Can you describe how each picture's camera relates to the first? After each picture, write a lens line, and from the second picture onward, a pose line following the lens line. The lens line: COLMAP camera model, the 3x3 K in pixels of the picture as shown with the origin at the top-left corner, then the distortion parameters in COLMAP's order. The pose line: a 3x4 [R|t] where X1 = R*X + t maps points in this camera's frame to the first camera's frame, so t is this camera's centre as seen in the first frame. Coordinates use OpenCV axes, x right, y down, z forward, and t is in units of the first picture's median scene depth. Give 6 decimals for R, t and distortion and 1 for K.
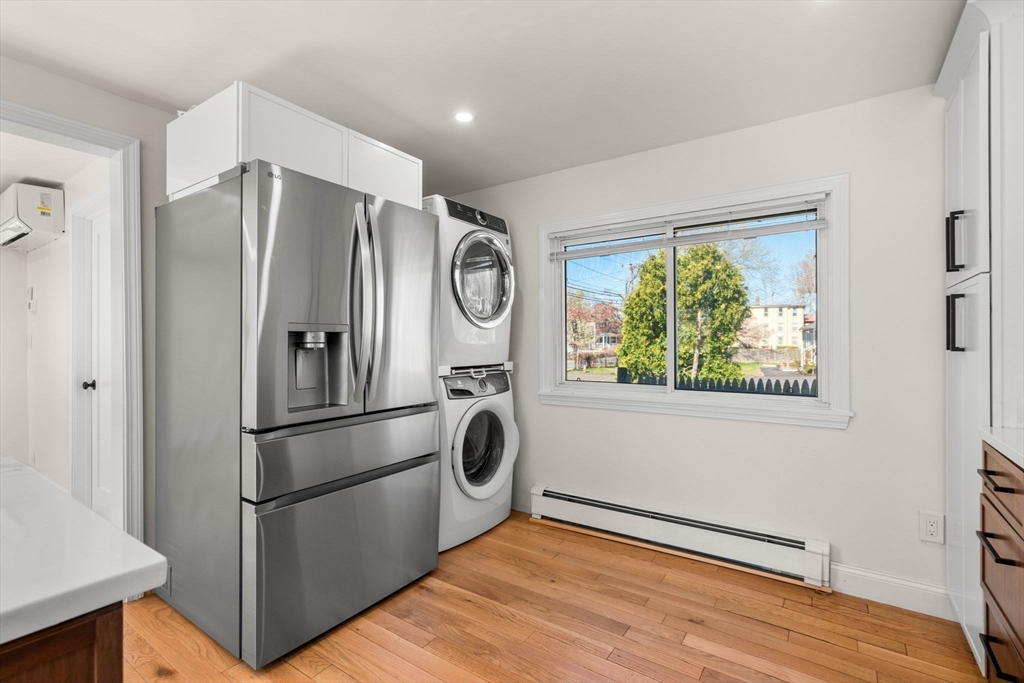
lens RADIAL K [[471.1, 0, 508.8], [0, 471.1, 341.8], [0, 0, 1]] dist [-0.000608, 0.000194]
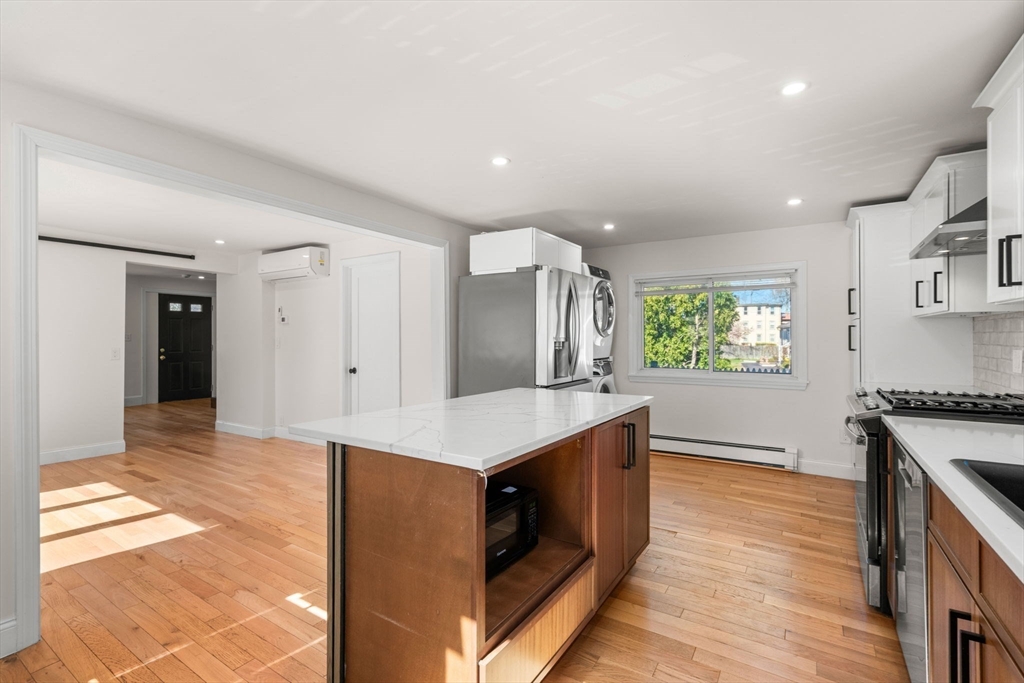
lens RADIAL K [[466.2, 0, 511.3], [0, 466.2, 337.3], [0, 0, 1]] dist [-0.002160, 0.000077]
pose [[0.999378, 0.001365, 0.035248, -0.111115], [-0.001293, 0.999997, -0.002049, -0.005619], [-0.035251, 0.002002, 0.999376, -0.172561]]
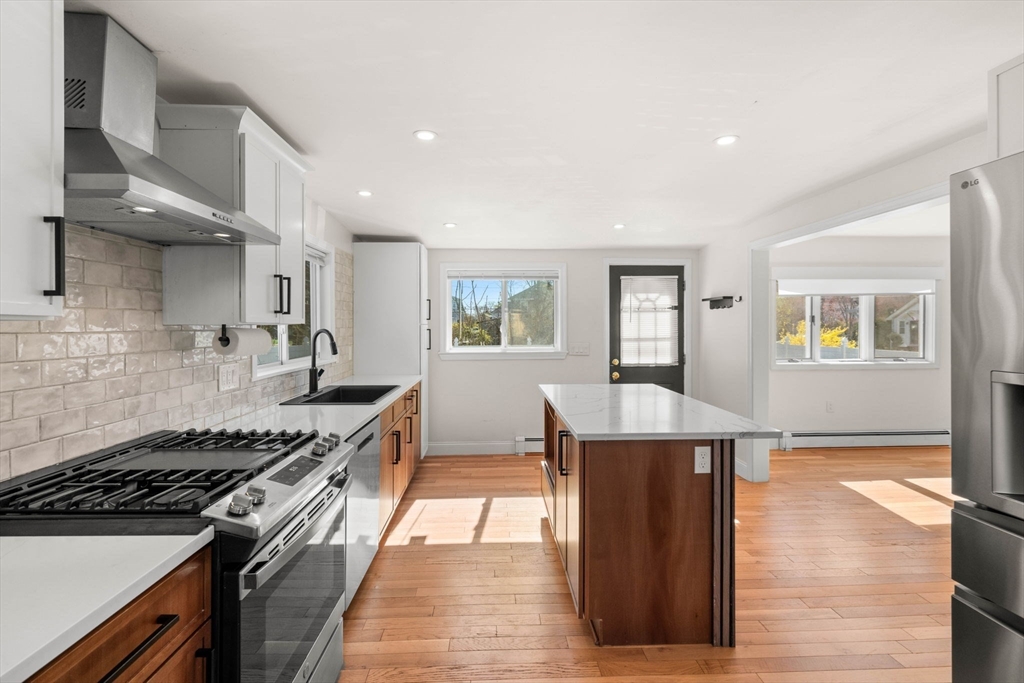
lens RADIAL K [[466.2, 0, 511.3], [0, 466.2, 337.3], [0, 0, 1]] dist [-0.002160, 0.000077]
pose [[-0.801151, 0.016717, -0.598229, 0.084426], [0.000174, 0.999616, 0.027700, -0.017524], [0.598462, 0.022088, -0.800847, 0.168299]]
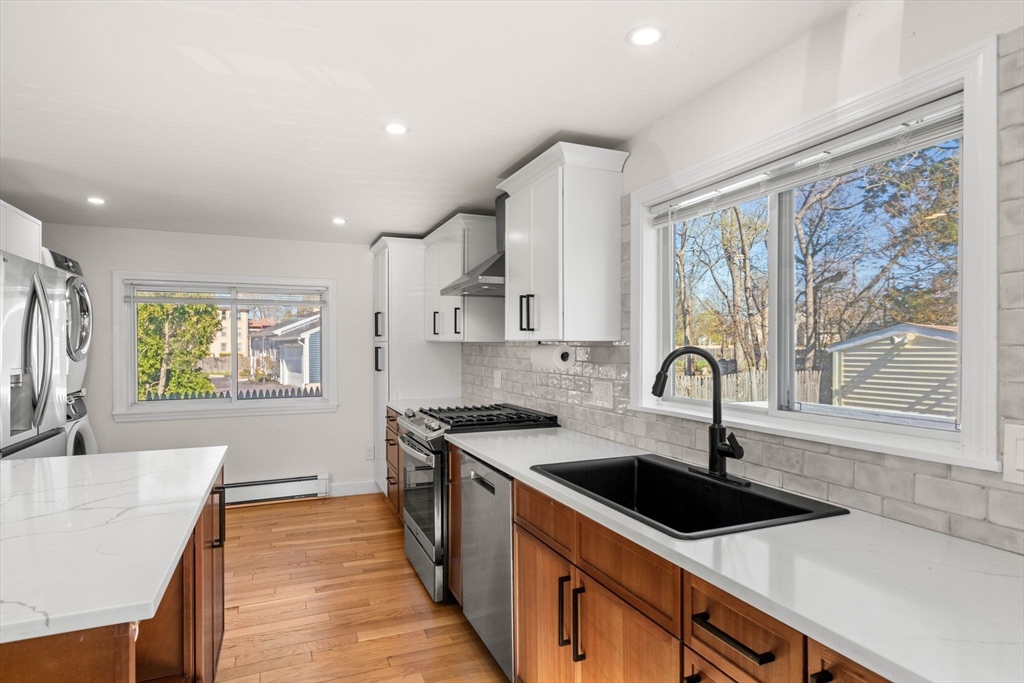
lens RADIAL K [[549.0, 0, 509.5], [0, 549.0, 351.4], [0, 0, 1]] dist [-0.001968, -0.000002]
pose [[0.533043, -0.007063, 0.846059, -0.153351], [0.001422, 0.999971, 0.007452, -0.014840], [-0.846087, -0.002769, 0.533038, -0.152624]]
